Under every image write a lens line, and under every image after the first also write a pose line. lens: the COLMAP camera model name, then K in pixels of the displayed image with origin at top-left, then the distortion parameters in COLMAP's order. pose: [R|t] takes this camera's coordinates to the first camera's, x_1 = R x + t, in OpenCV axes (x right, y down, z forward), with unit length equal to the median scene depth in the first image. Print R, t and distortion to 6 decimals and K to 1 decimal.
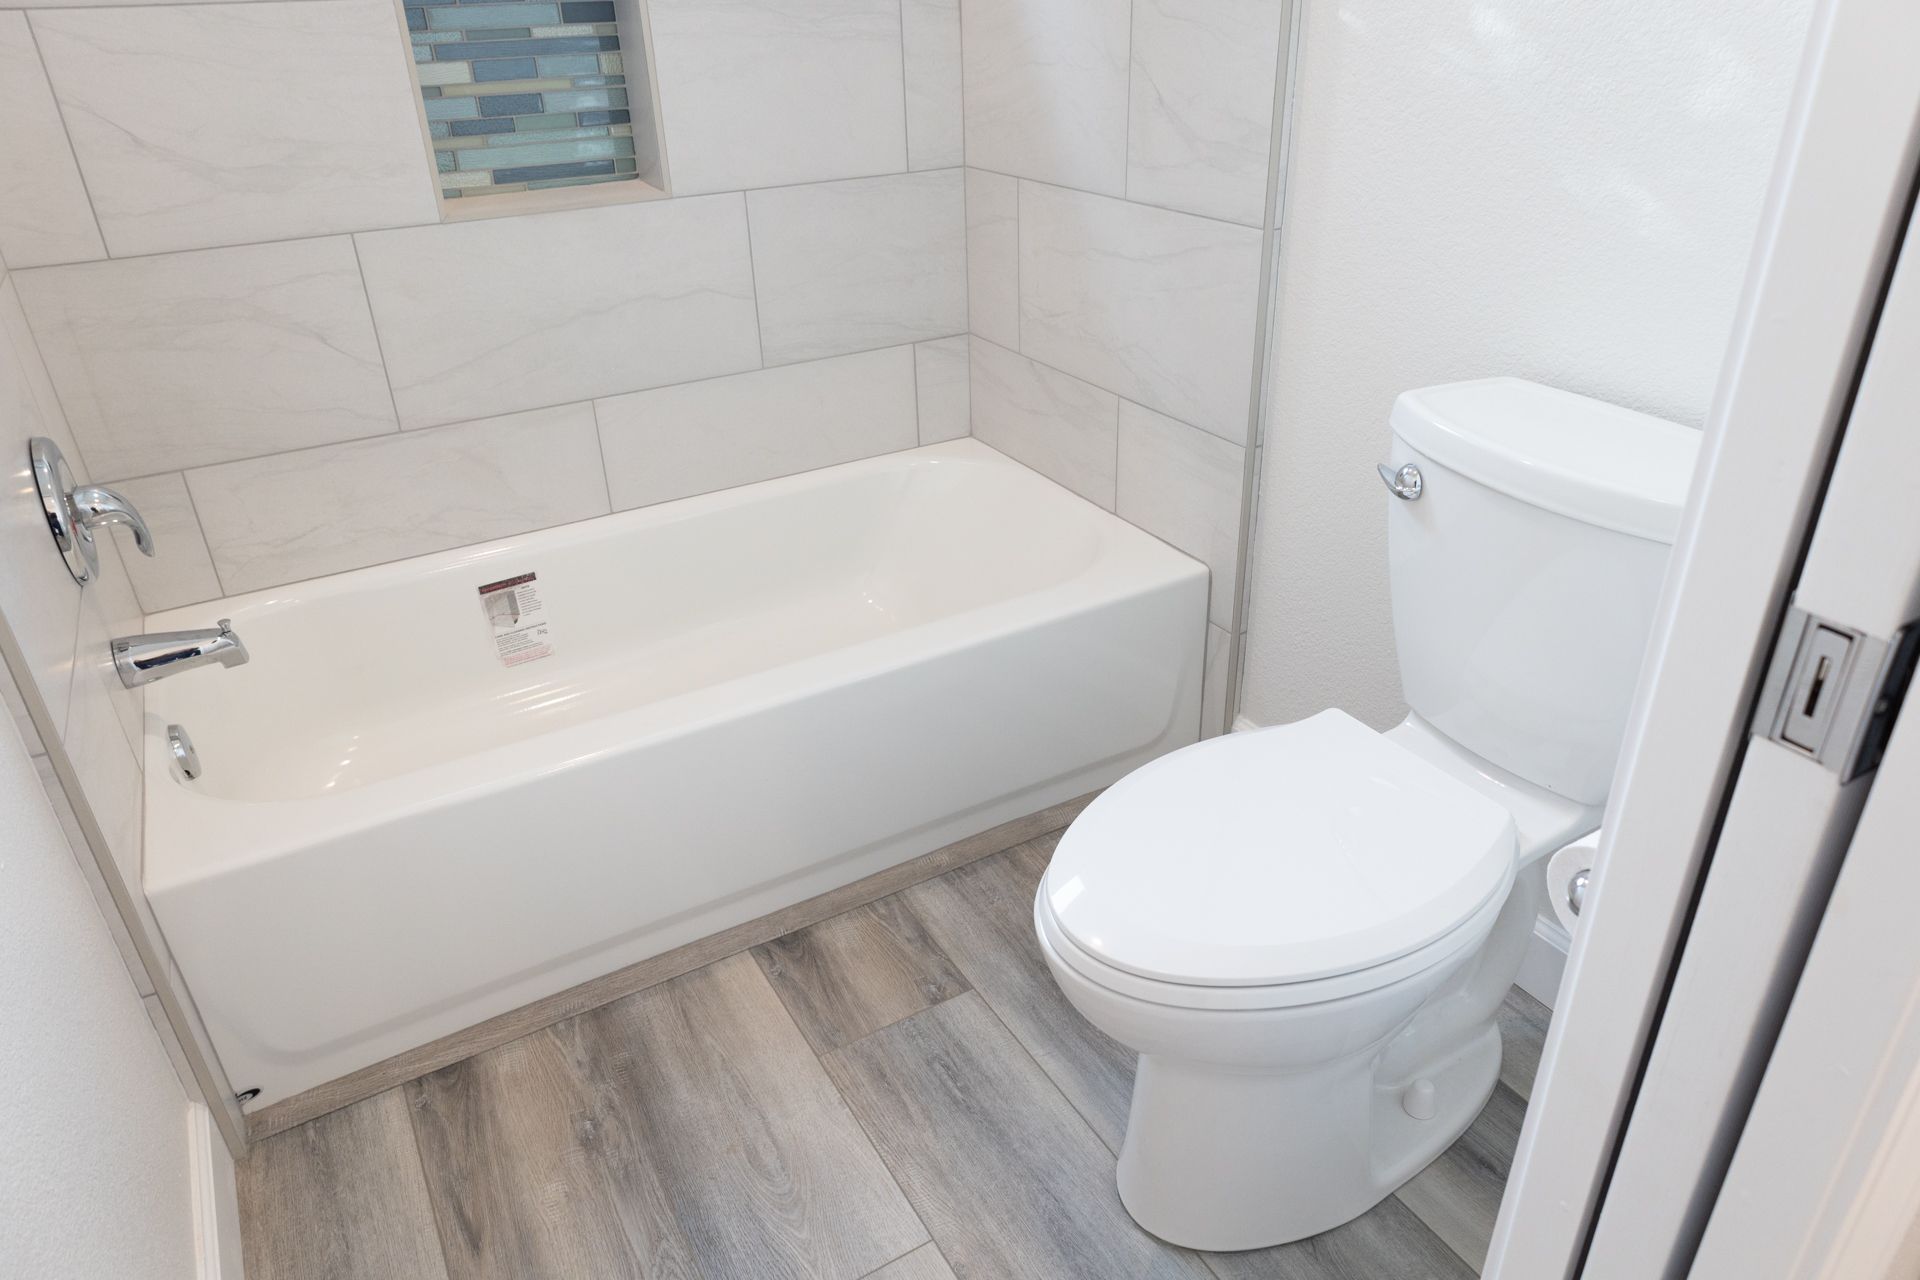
lens RADIAL K [[1300.9, 0, 966.2], [0, 1300.9, 643.0], [0, 0, 1]] dist [-0.006232, 0.003999]
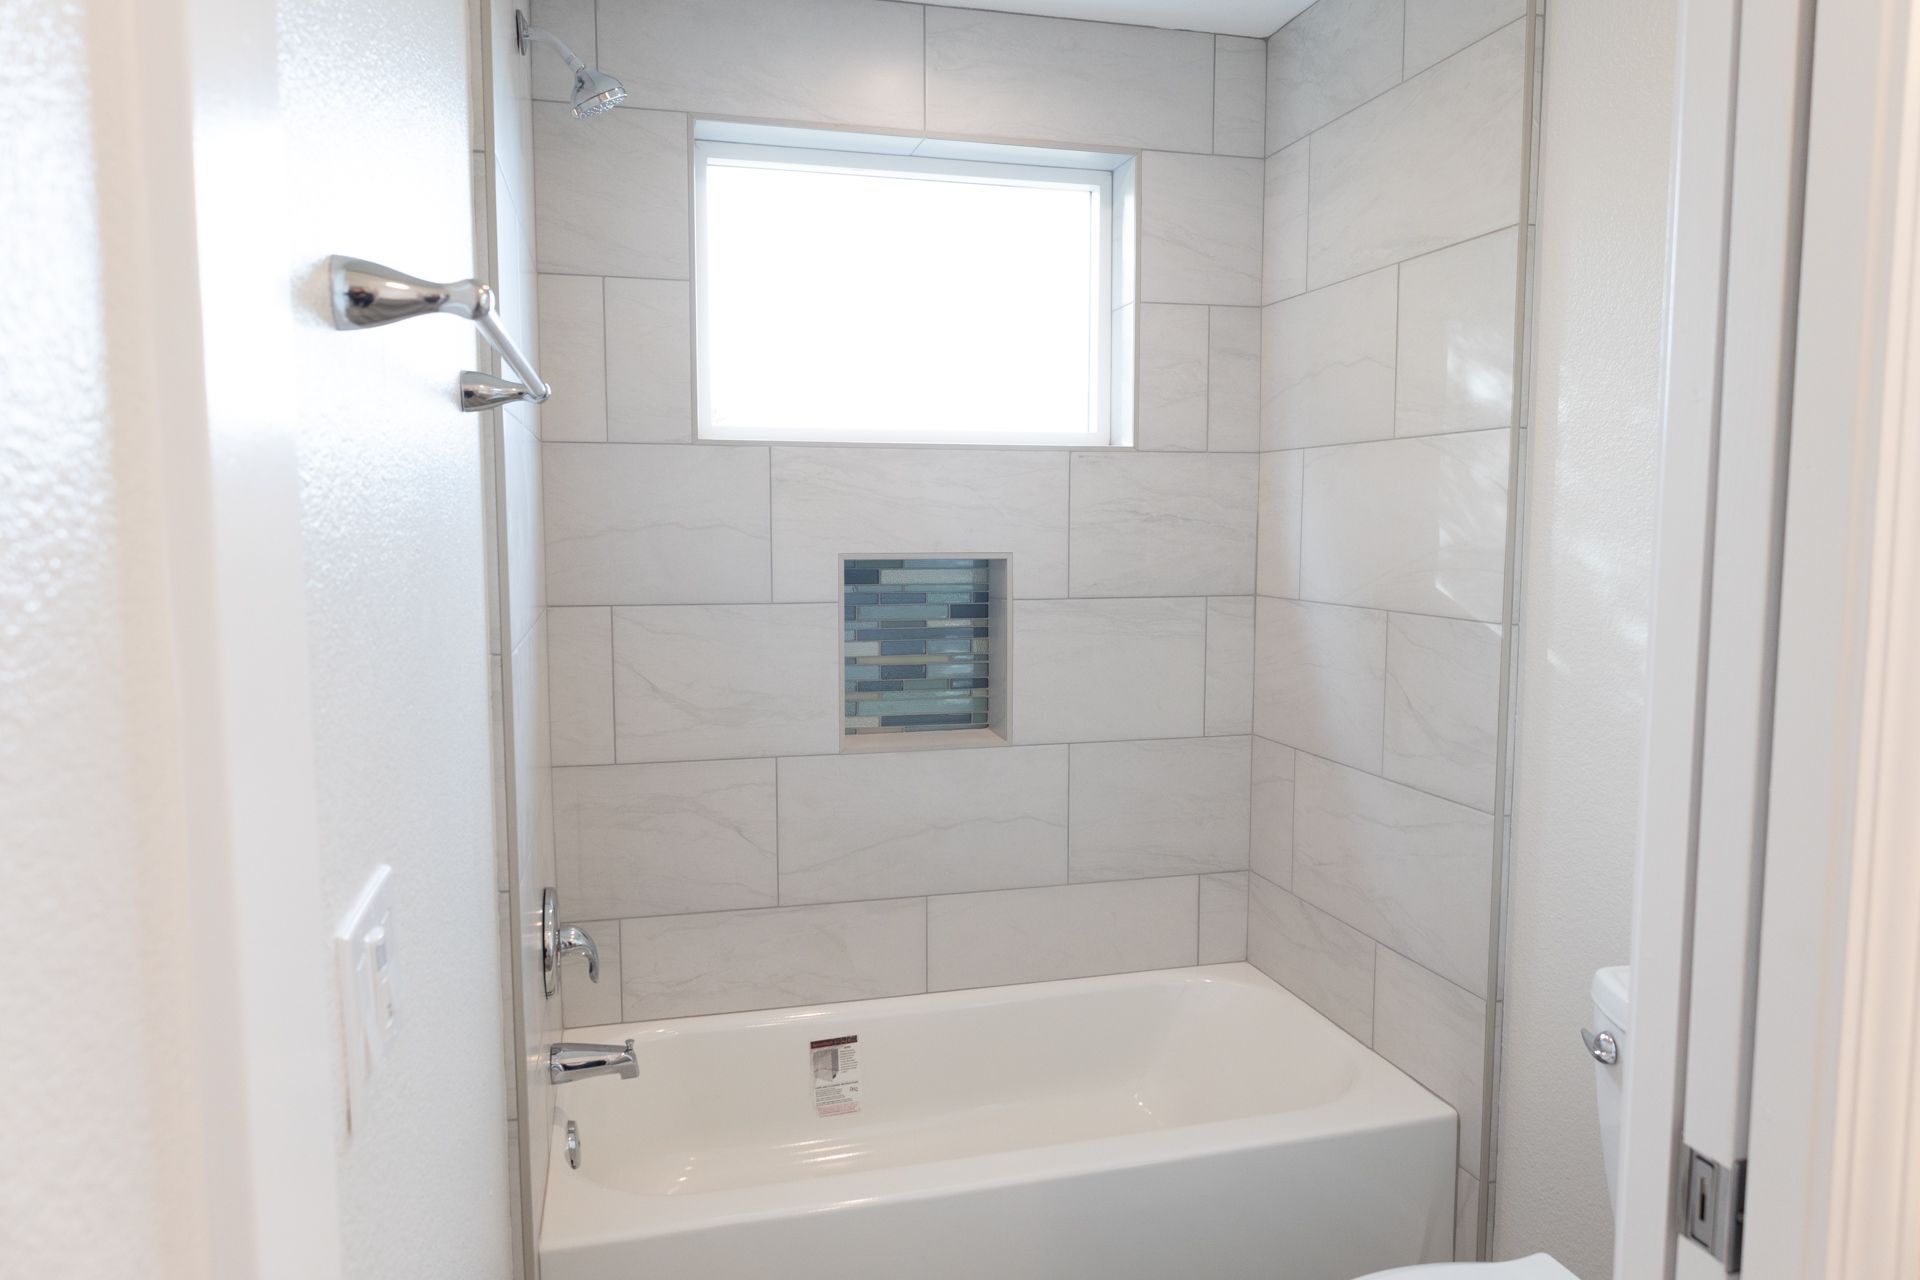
lens RADIAL K [[1300.9, 0, 966.2], [0, 1300.9, 643.0], [0, 0, 1]] dist [-0.006232, 0.003999]
pose [[0.968142, 0.055542, -0.244164, 0.036465], [-0.142445, 0.924104, -0.354601, 0.023200], [0.205937, 0.378084, 0.902575, -0.200838]]
